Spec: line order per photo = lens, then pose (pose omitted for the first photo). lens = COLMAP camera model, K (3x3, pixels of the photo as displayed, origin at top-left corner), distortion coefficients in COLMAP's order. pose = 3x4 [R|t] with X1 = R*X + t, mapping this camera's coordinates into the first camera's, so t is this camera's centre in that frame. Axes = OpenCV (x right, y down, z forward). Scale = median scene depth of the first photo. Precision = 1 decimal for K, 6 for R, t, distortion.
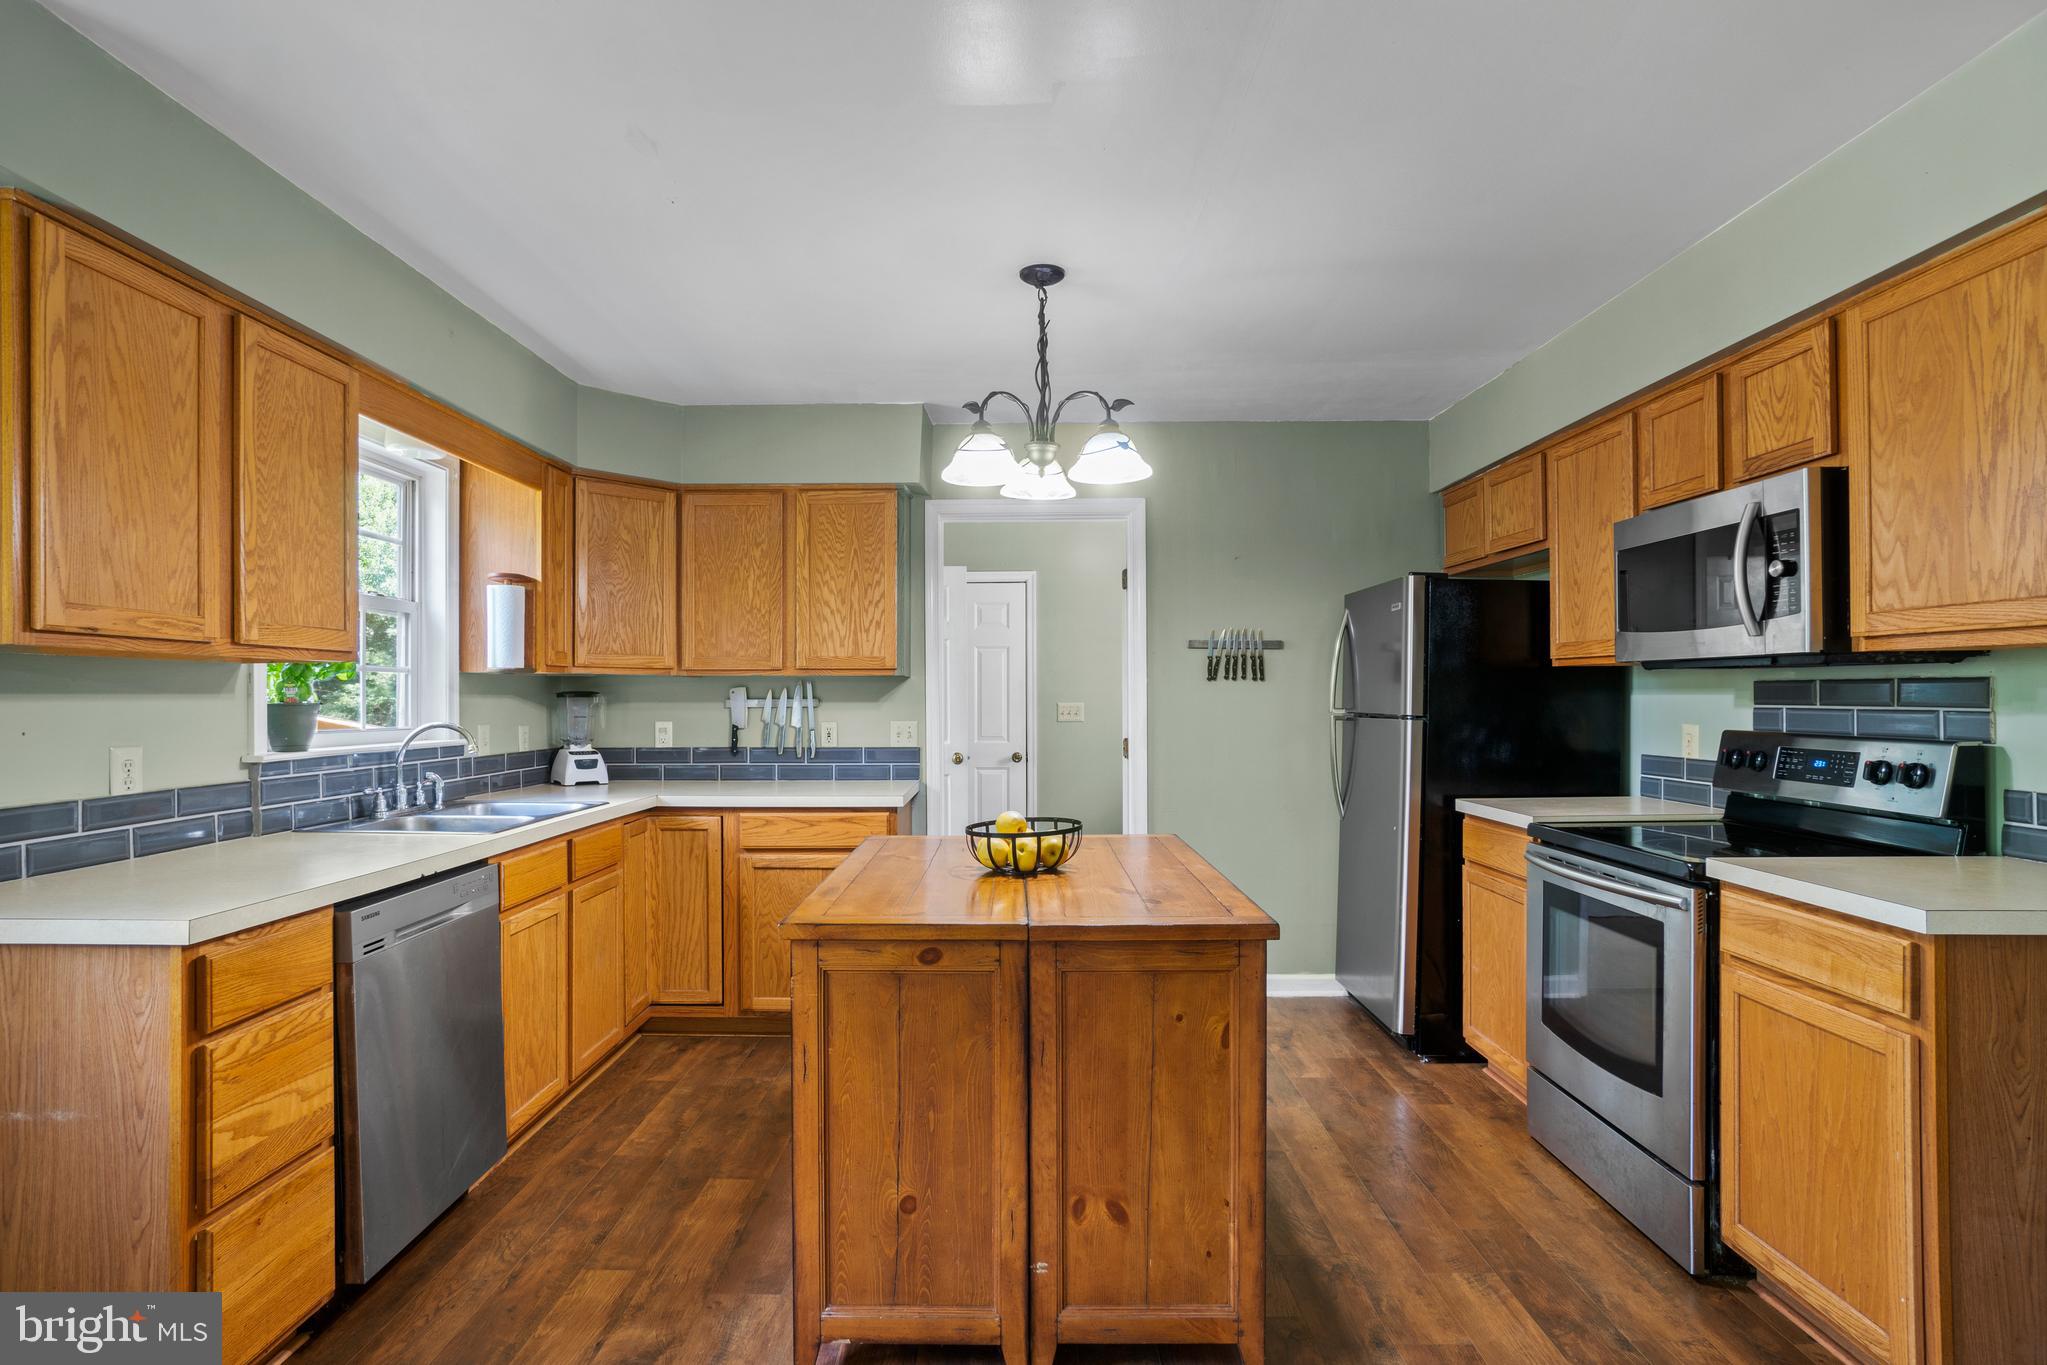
lens RADIAL K [[1055.4, 0, 997.2], [0, 1055.4, 691.8], [0, 0, 1]] dist [-0.042095, 0.023209]
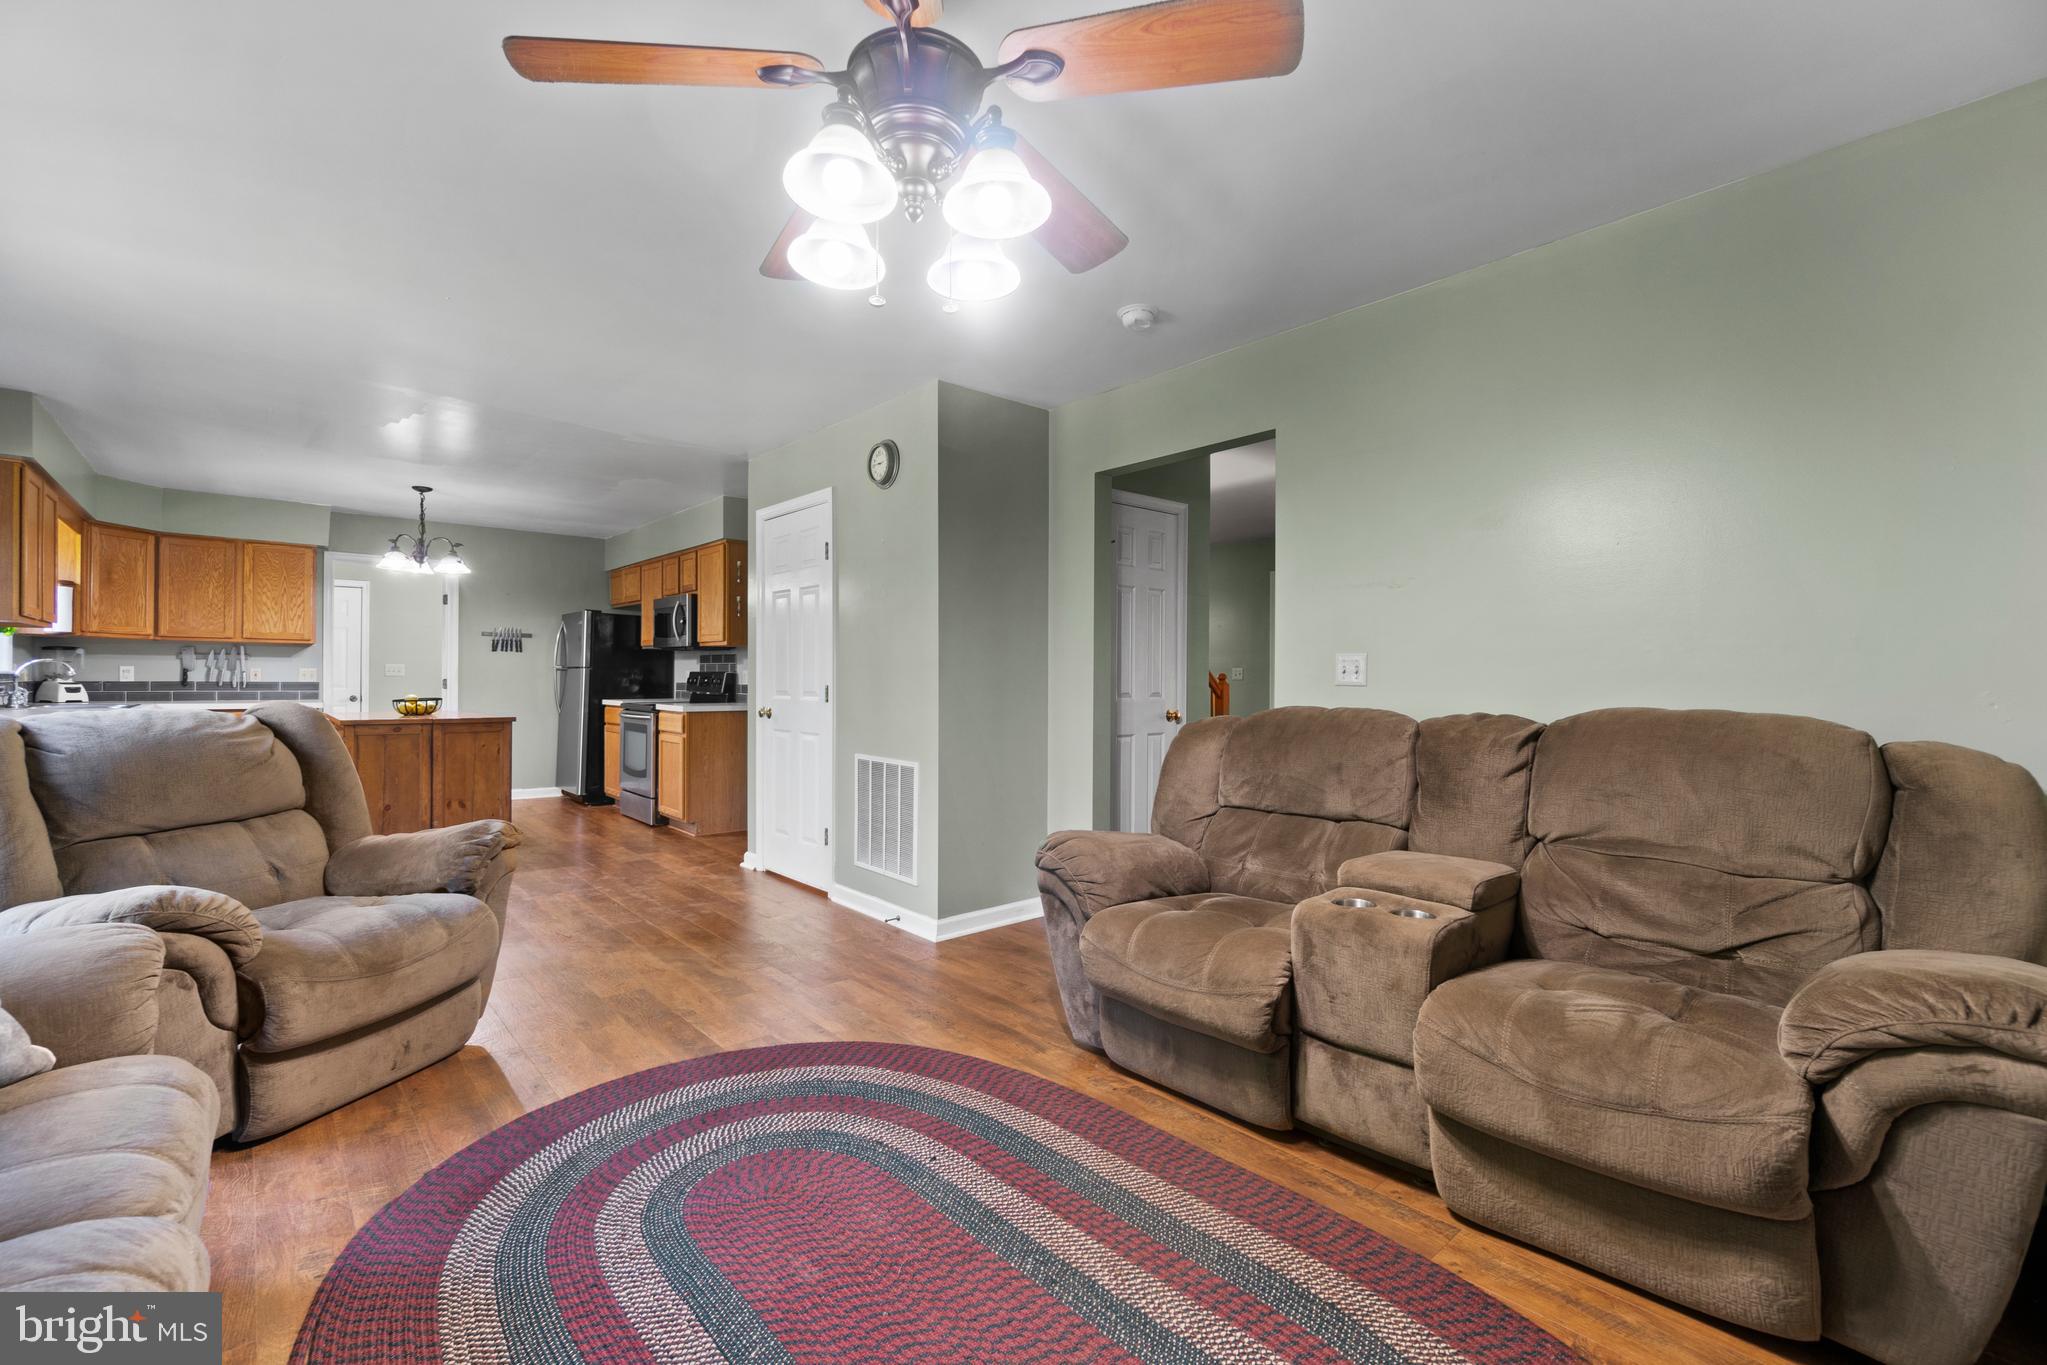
lens RADIAL K [[883.9, 0, 1005.2], [0, 883.9, 678.4], [0, 0, 1]] dist [-0.004559, -0.000101]
pose [[0.745943, 0.009125, 0.665947, -0.293095], [-0.013594, 0.999906, 0.001526, 0.038120], [-0.665871, -0.010191, 0.745997, -1.401249]]
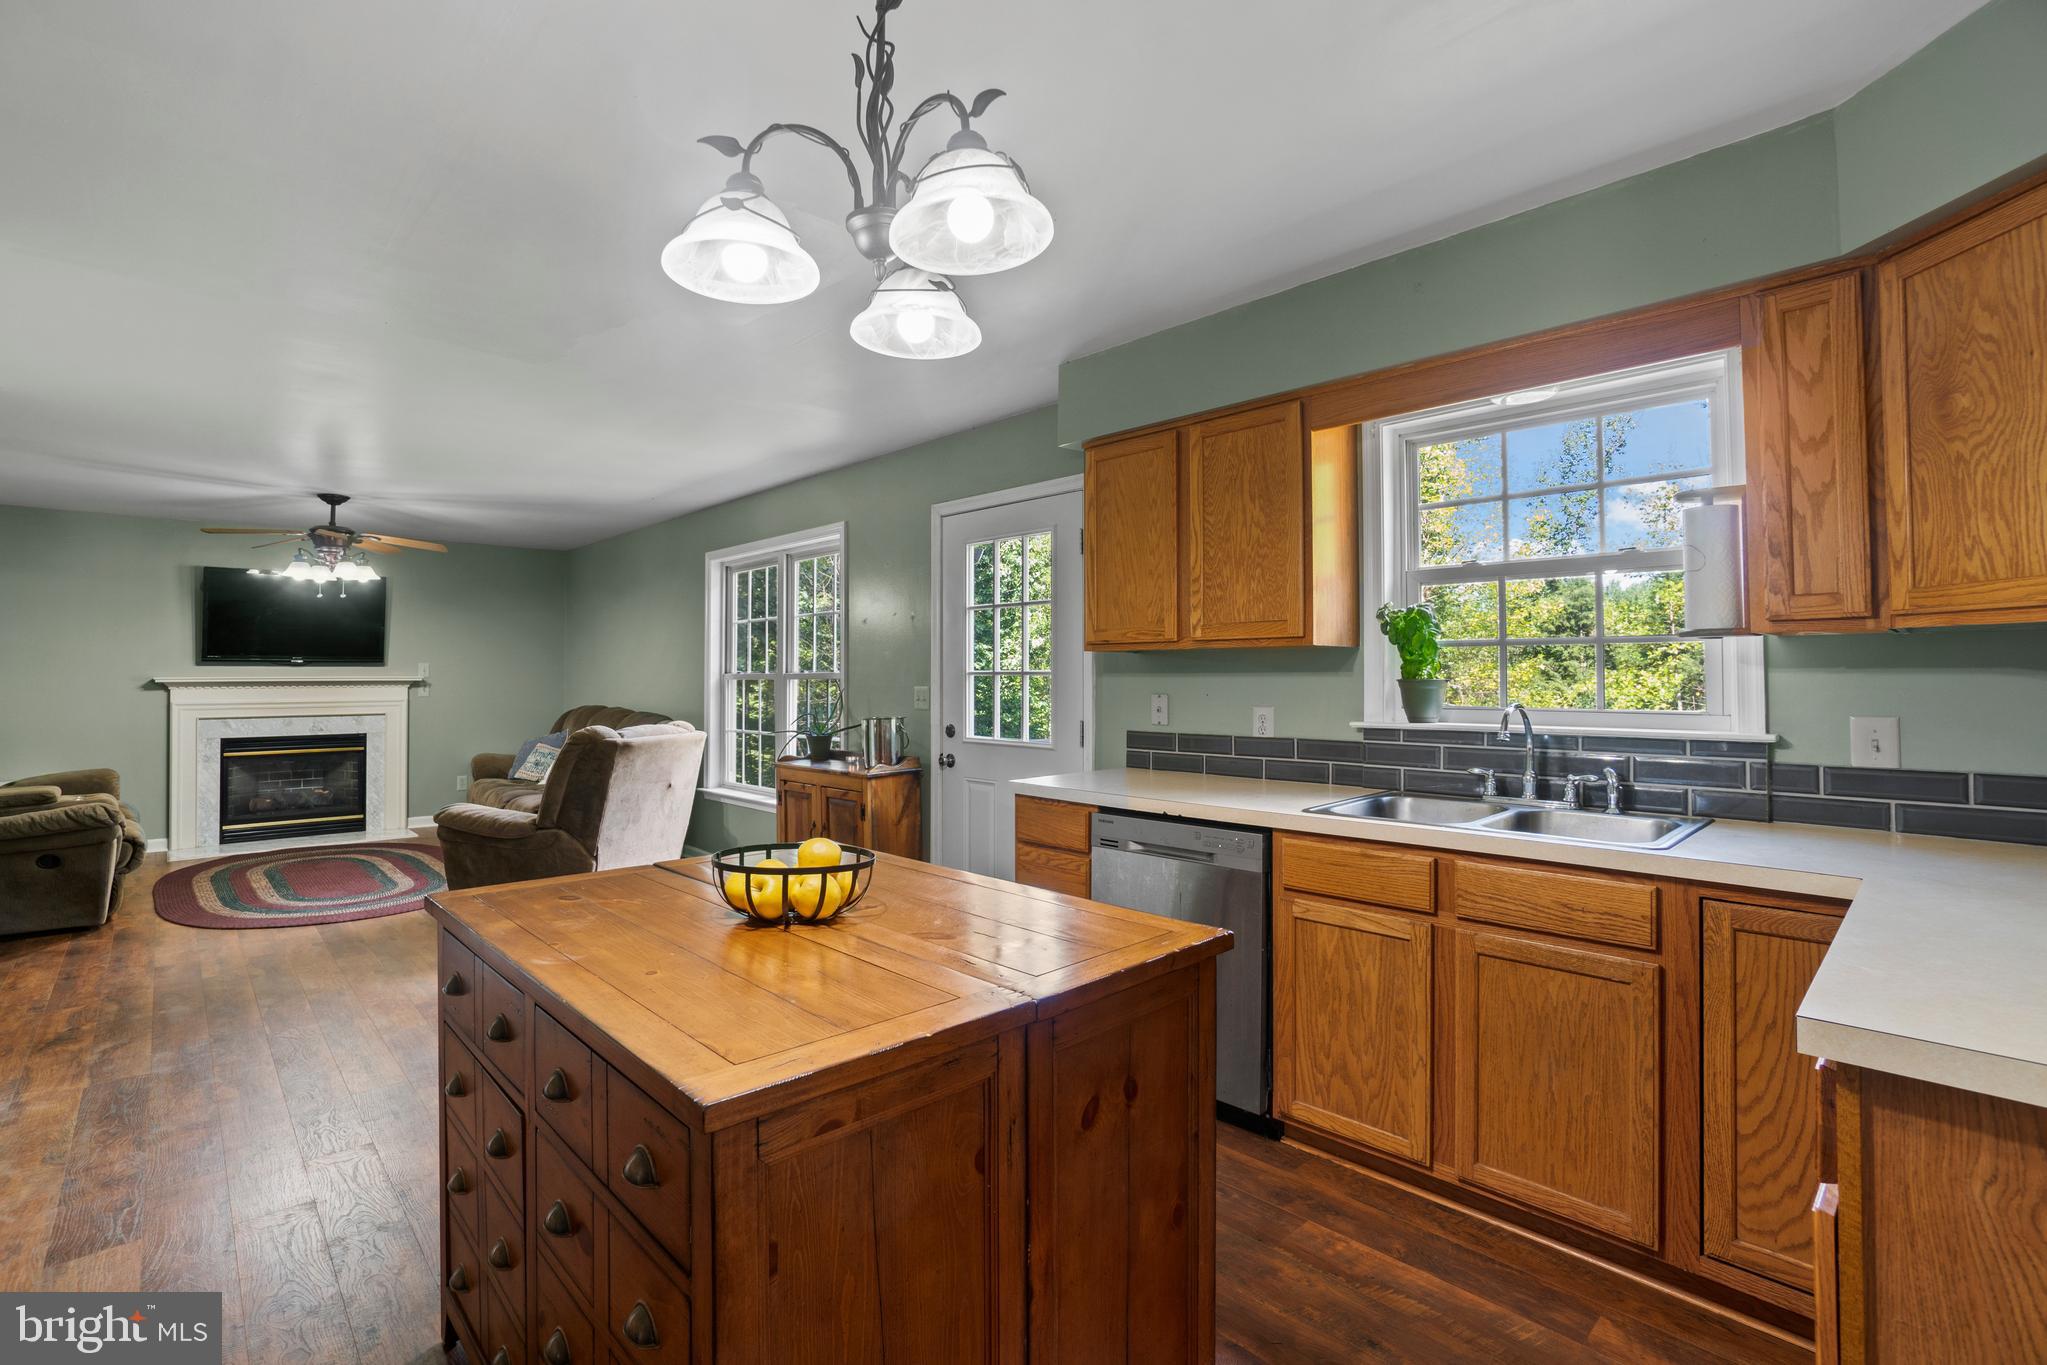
lens RADIAL K [[929.1, 0, 998.0], [0, 929.1, 652.4], [0, 0, 1]] dist [-0.056054, 0.021574]
pose [[-0.721222, -0.010633, -0.692622, 0.295793], [0.010349, 0.999605, -0.026121, 0.002856], [0.692626, -0.026007, -0.720828, 1.250144]]
